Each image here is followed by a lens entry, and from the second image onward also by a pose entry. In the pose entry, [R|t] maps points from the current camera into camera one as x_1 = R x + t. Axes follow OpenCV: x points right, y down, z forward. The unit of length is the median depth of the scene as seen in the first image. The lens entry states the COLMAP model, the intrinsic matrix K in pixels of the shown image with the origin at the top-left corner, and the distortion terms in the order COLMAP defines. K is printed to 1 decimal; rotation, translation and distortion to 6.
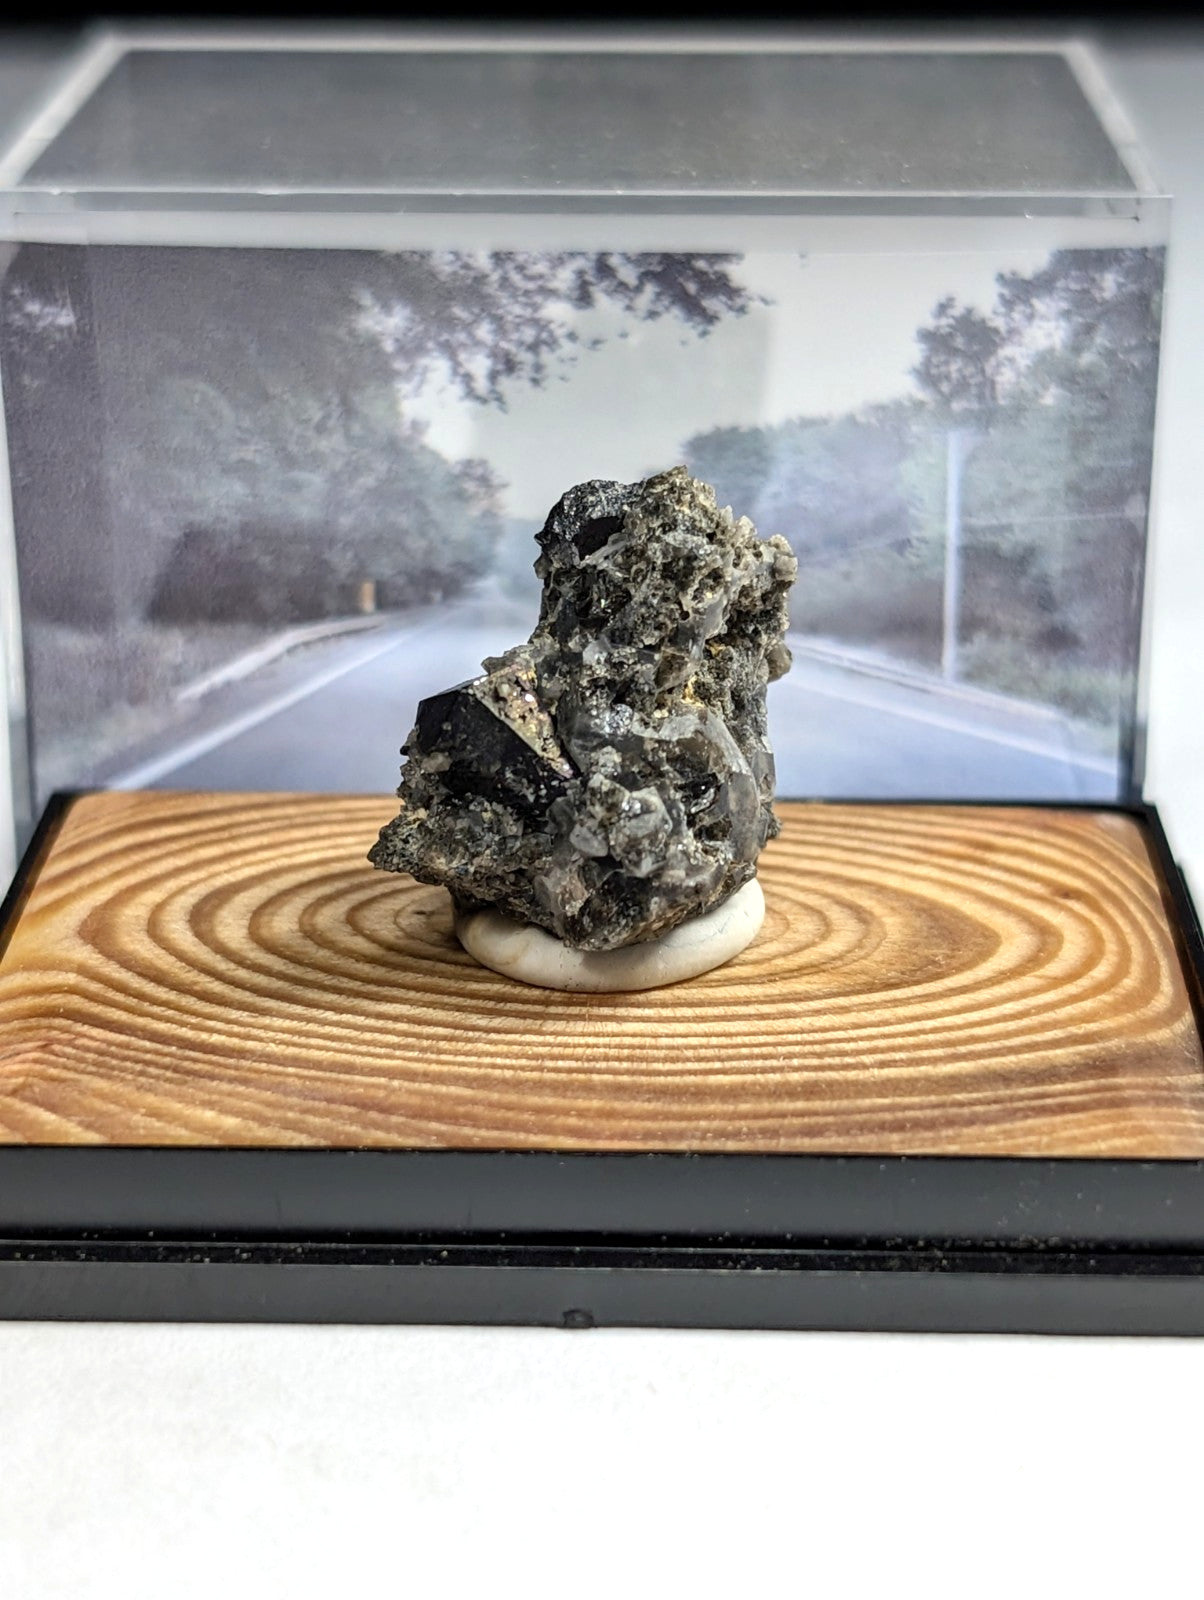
lens RADIAL K [[3248.5, 0, 595.4], [0, 3248.5, 712.2], [0, 0, 1]] dist [0.223185, 0.063402]
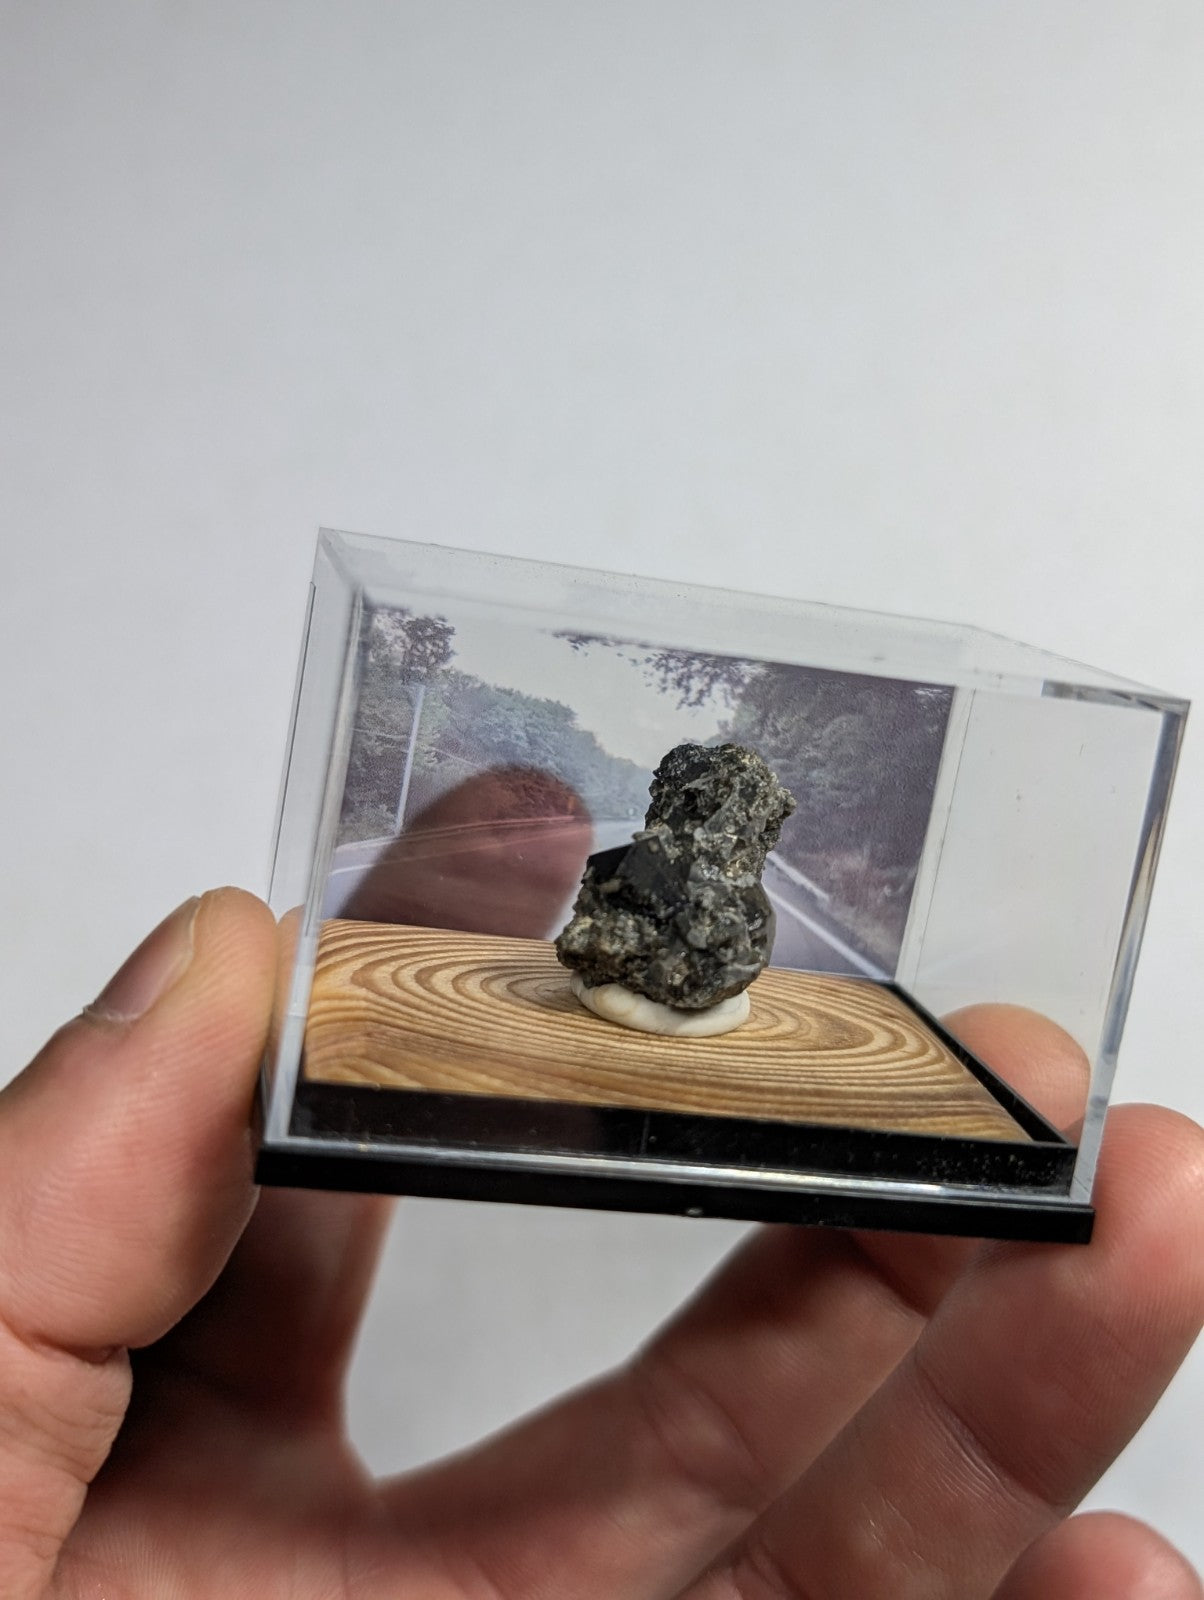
lens RADIAL K [[1746.9, 0, 611.7], [0, 1746.9, 753.4], [0, 0, 1]] dist [0.103473, 0.004194]
pose [[0.962834, 0.122226, 0.240855, -0.277739], [-0.074135, 0.977093, -0.199483, 0.130318], [-0.259719, 0.174213, 0.949840, 0.112729]]
